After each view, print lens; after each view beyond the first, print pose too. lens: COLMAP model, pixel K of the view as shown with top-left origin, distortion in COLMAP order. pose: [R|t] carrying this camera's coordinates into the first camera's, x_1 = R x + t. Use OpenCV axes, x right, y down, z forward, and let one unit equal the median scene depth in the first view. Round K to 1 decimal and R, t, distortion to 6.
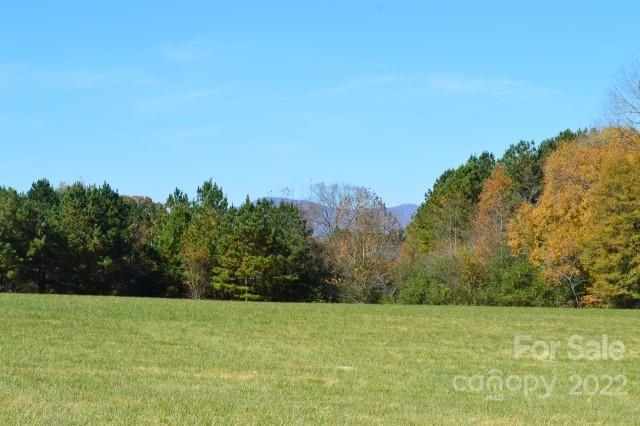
lens RADIAL K [[1519.5, 0, 316.4], [0, 1519.5, 212.0], [0, 0, 1]] dist [-0.001693, 0.000000]
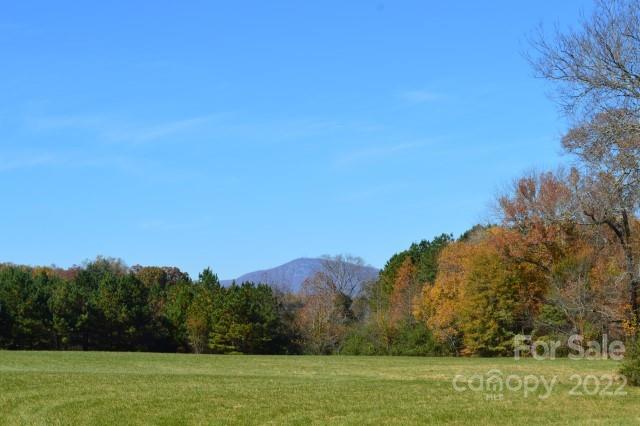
lens RADIAL K [[1519.5, 0, 323.5], [0, 1519.5, 215.5], [0, 0, 1]] dist [-0.001693, 0.000000]
pose [[0.999706, -0.015455, -0.018660, 0.064058], [0.014753, 0.999200, -0.037169, -0.017257], [0.019219, 0.036883, 0.999135, -0.386389]]
